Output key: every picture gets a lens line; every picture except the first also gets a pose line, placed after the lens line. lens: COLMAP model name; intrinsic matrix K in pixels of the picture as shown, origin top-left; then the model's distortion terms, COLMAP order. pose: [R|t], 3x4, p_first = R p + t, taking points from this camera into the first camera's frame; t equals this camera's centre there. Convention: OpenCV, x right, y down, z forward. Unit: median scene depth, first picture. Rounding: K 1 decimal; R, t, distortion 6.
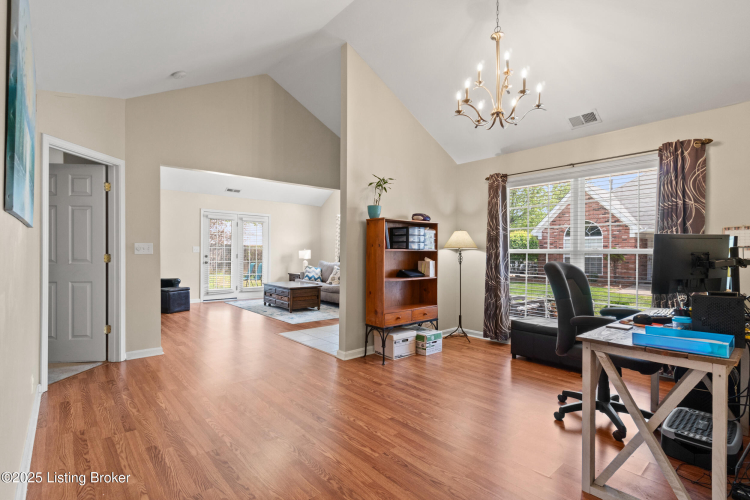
lens RADIAL K [[361.9, 0, 375.4], [0, 361.9, 253.4], [0, 0, 1]] dist [-0.001125, -0.000179]
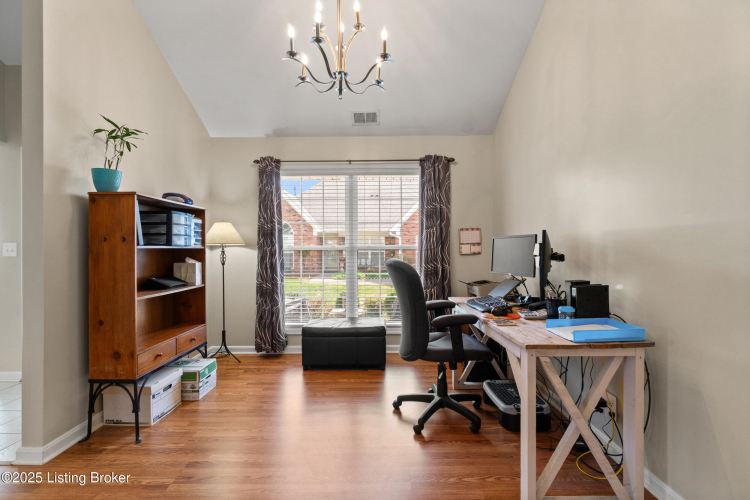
lens RADIAL K [[348.0, 0, 375.0], [0, 348.0, 250.0], [0, 0, 1]] dist [-0.002134, -0.000334]
pose [[0.660335, -0.010660, 0.750896, -0.134259], [0.010711, 0.999931, 0.004777, -0.003029], [-0.750895, 0.004889, 0.660403, 0.310866]]
